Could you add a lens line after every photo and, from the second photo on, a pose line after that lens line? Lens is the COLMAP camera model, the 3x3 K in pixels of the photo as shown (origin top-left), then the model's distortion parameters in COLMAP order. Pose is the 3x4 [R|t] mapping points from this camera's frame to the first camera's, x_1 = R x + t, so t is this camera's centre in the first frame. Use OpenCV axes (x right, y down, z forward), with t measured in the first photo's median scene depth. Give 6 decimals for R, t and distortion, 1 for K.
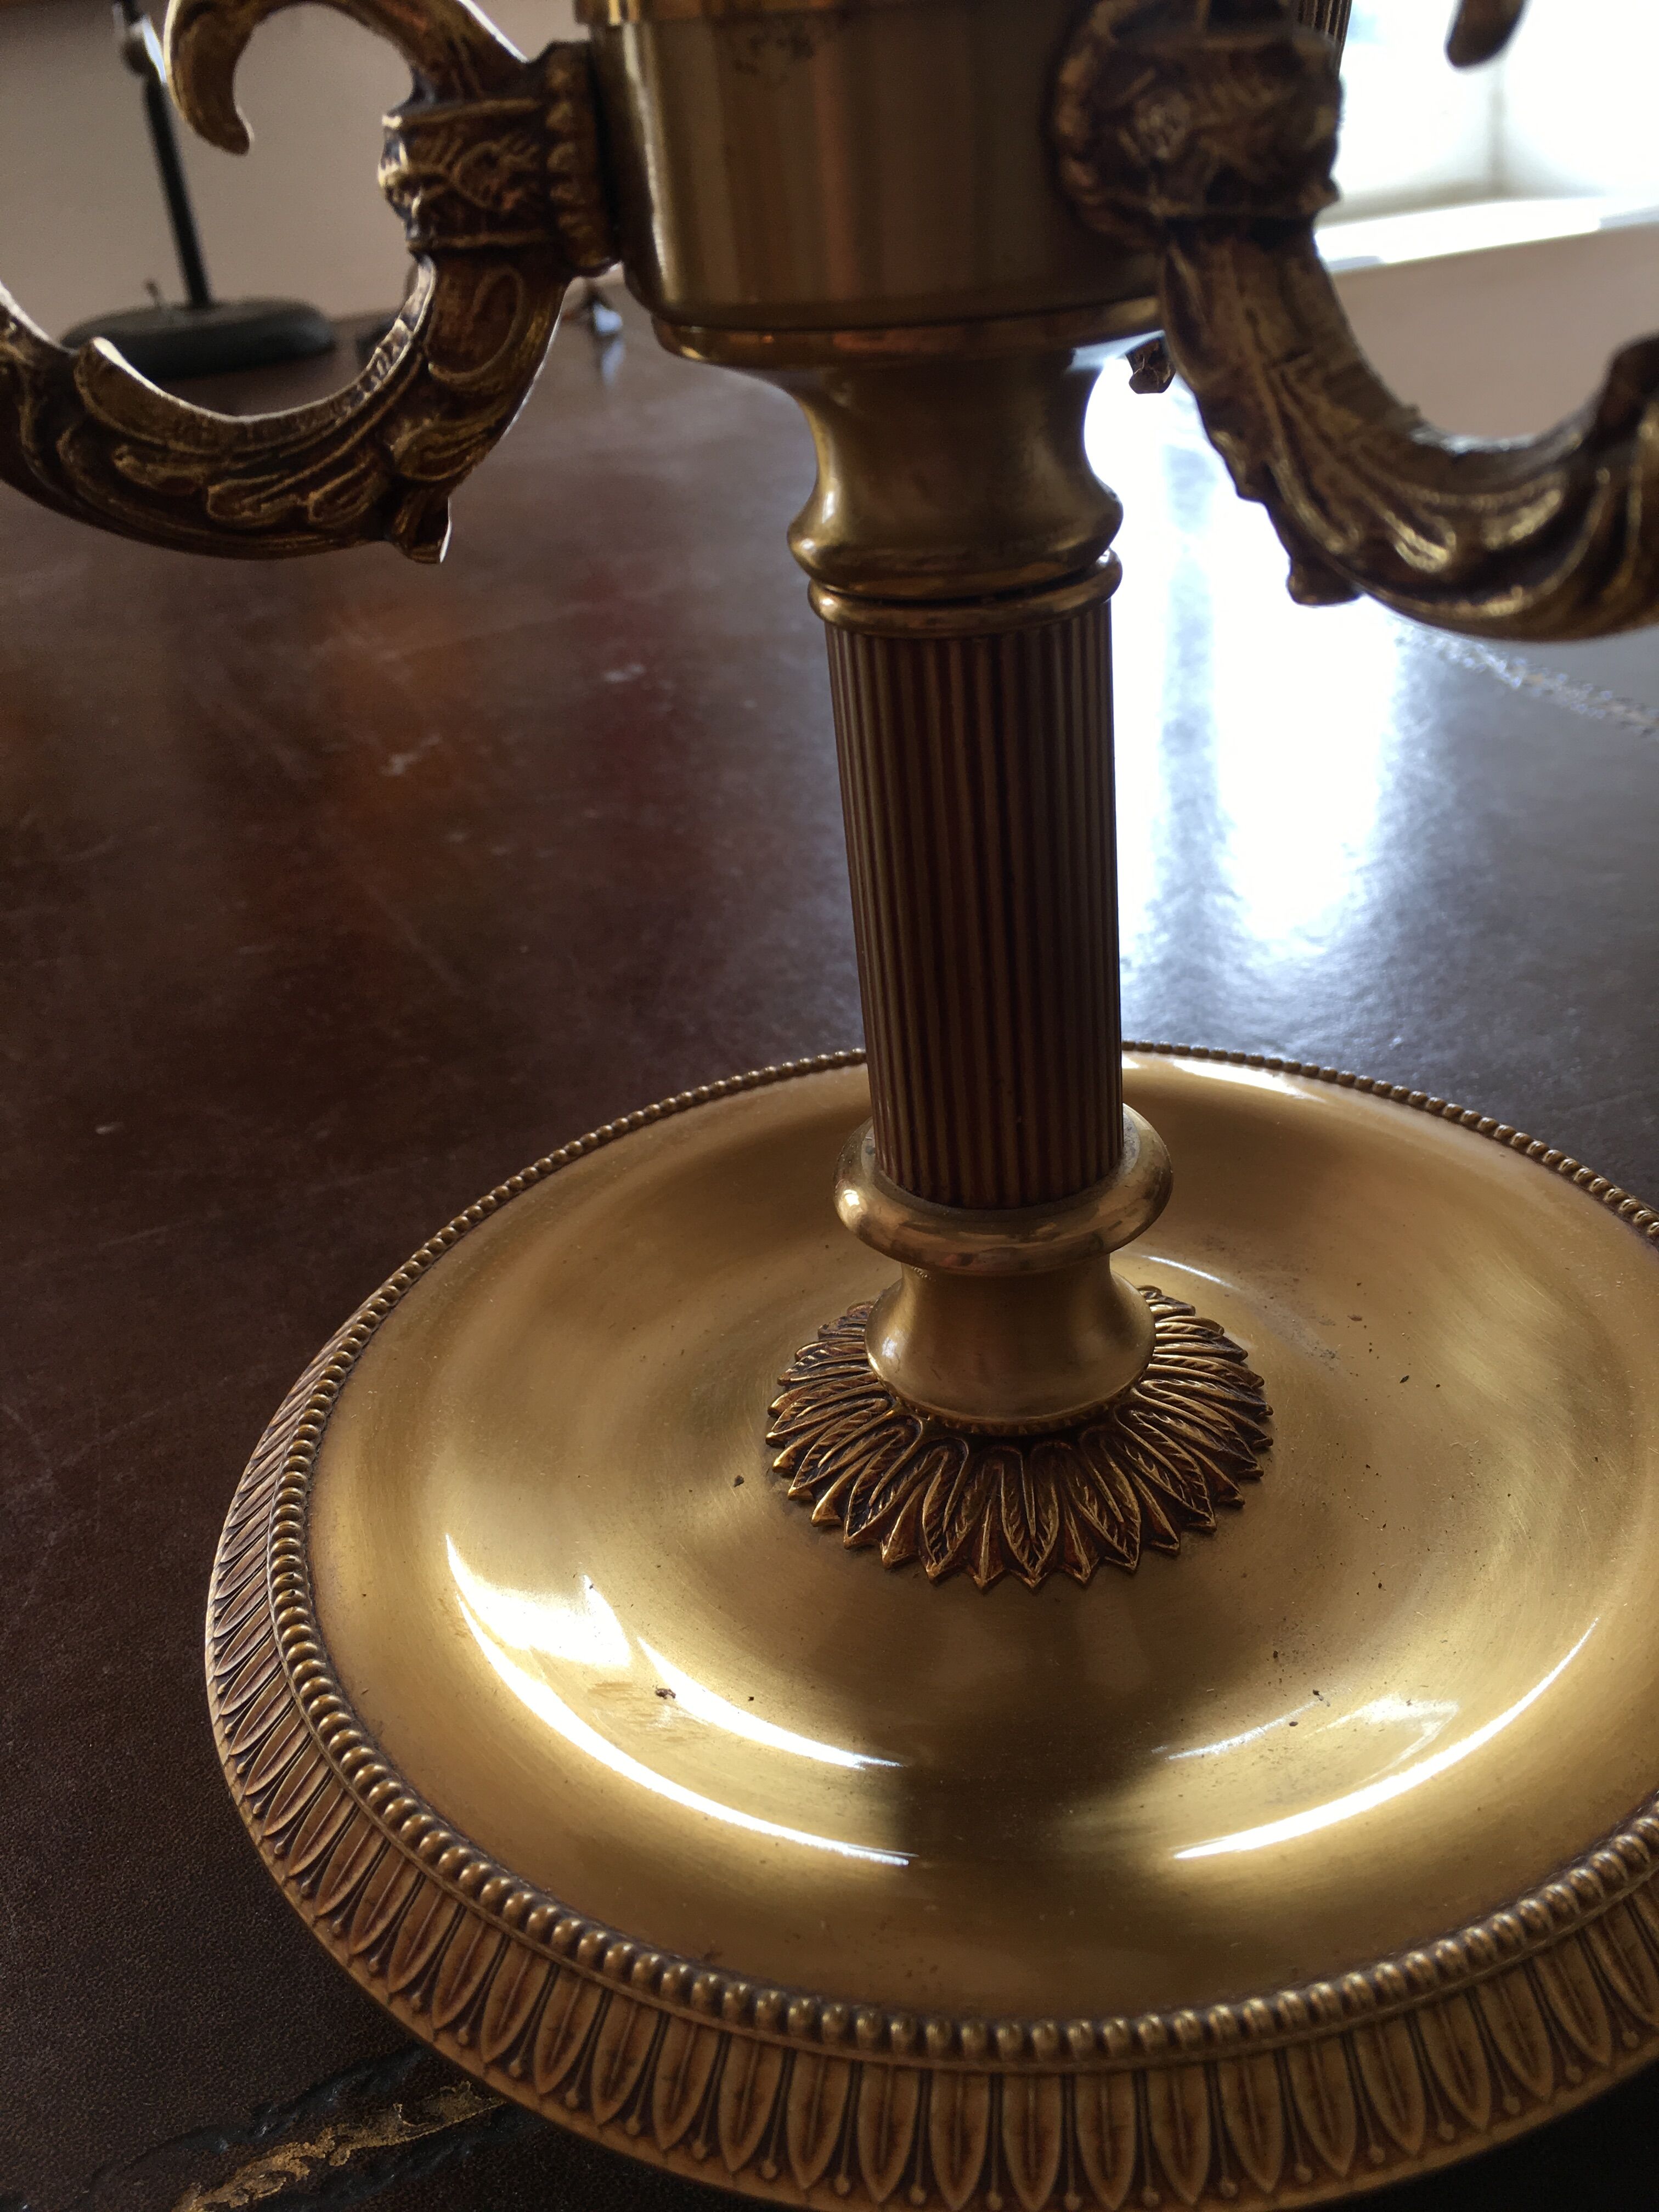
lens RADIAL K [[1848.9, 0, 867.5], [0, 1848.9, 1103.2], [0, 0, 1]] dist [0.064595, -0.095235]
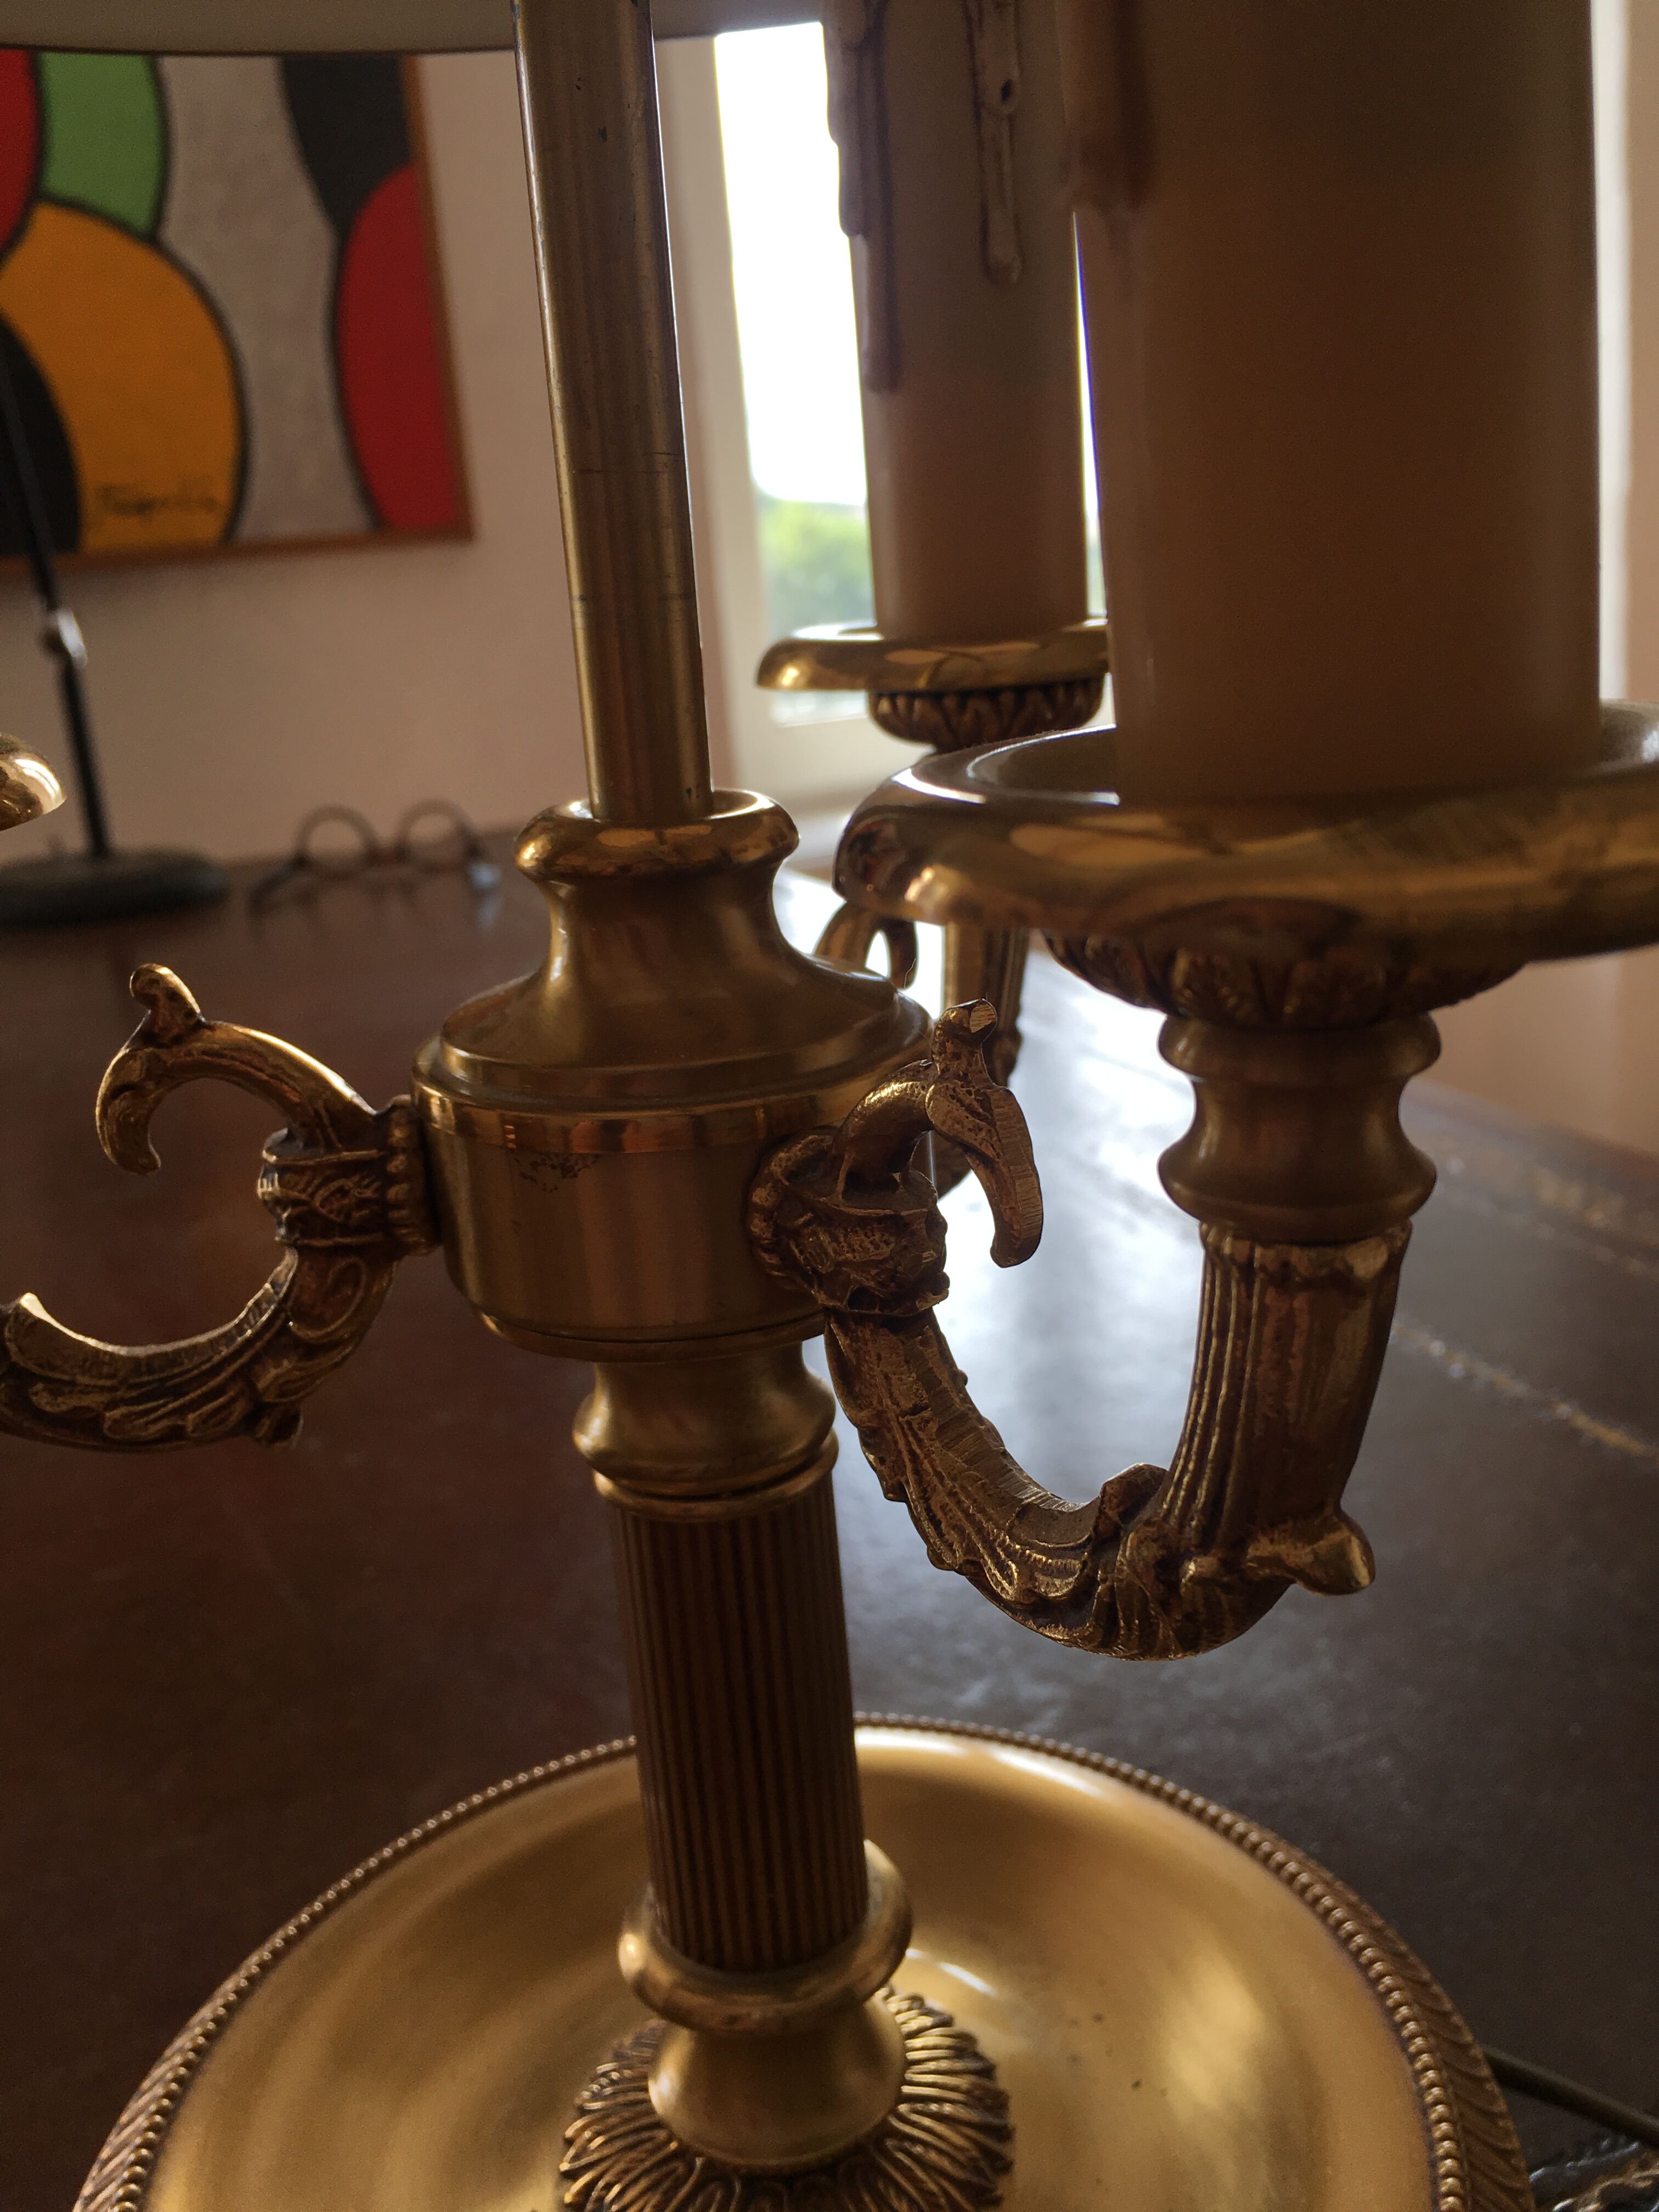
lens RADIAL K [[1886.5, 0, 862.3], [0, 1886.5, 1119.8], [0, 0, 1]] dist [0.071248, -0.107455]
pose [[0.998243, -0.006989, 0.058837, 0.081456], [0.019572, 0.976172, -0.216112, -0.235119], [-0.055925, 0.216883, 0.974594, -0.321578]]
